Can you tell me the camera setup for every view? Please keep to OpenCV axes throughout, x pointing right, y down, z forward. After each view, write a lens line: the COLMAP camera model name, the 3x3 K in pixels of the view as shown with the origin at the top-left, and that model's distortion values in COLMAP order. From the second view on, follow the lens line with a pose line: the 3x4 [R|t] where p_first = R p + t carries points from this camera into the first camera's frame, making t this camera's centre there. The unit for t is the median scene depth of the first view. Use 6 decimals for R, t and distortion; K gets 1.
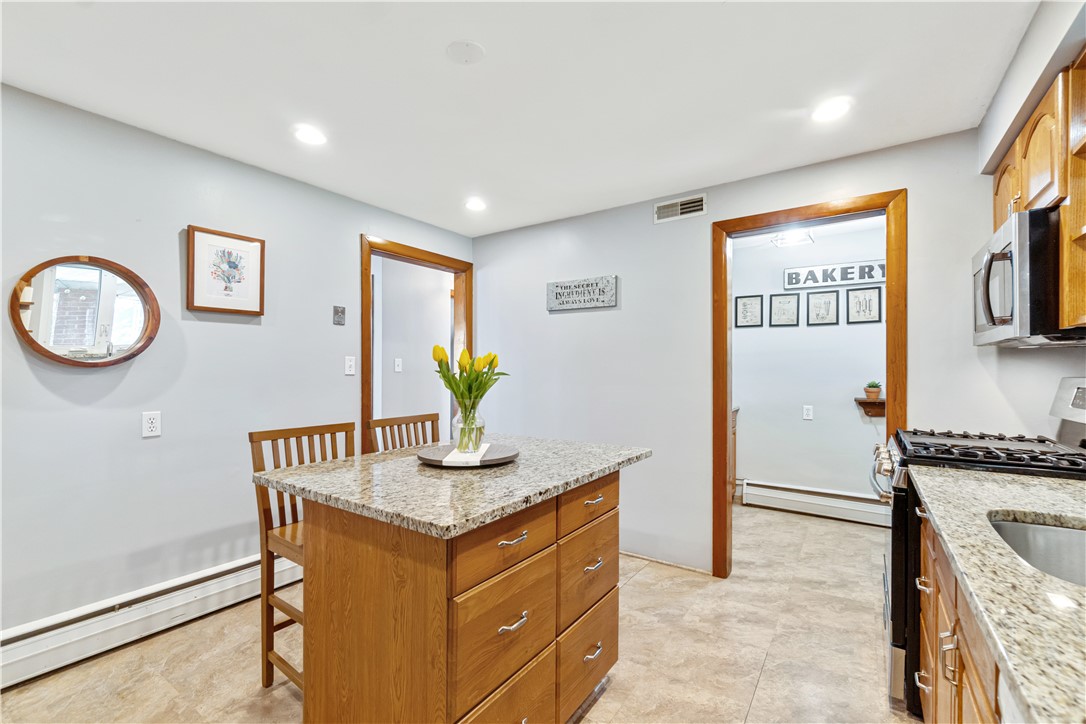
lens RADIAL K [[468.7, 0, 539.3], [0, 468.7, 362.8], [0, 0, 1]] dist [-0.000565, 0.000456]
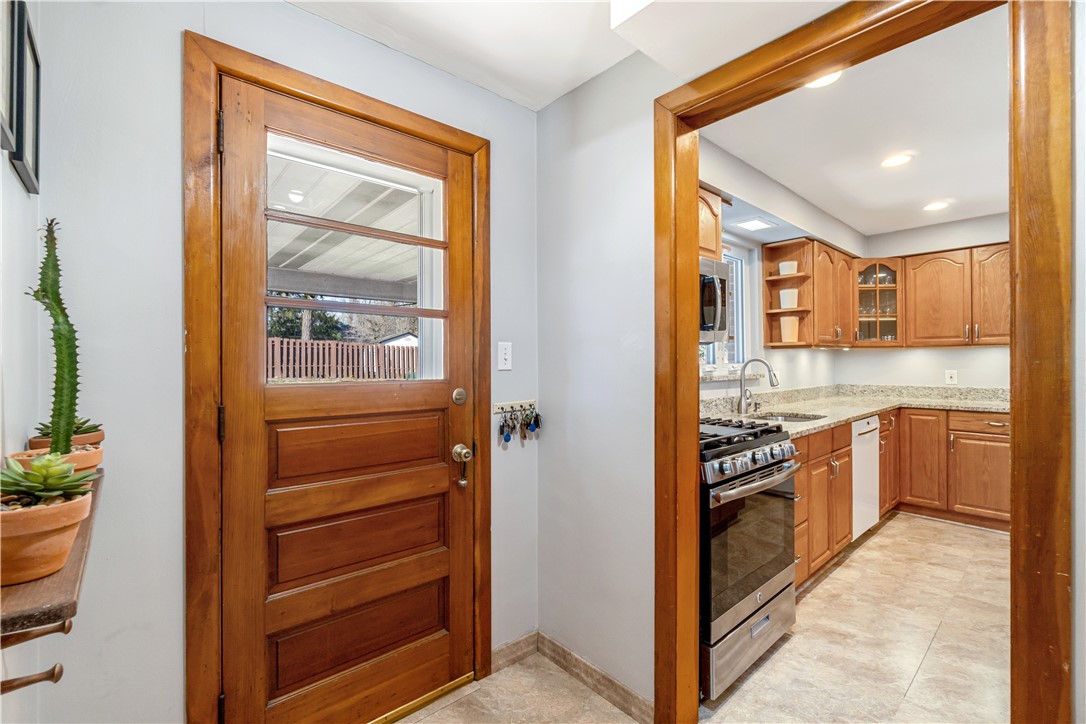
lens RADIAL K [[468.7, 0, 539.3], [0, 468.7, 362.8], [0, 0, 1]] dist [-0.000565, 0.000456]
pose [[-0.971386, 0.004115, 0.237471, 0.978278], [0.002297, 0.999966, -0.007934, 0.023686], [-0.237495, -0.007161, -0.971362, 2.100781]]
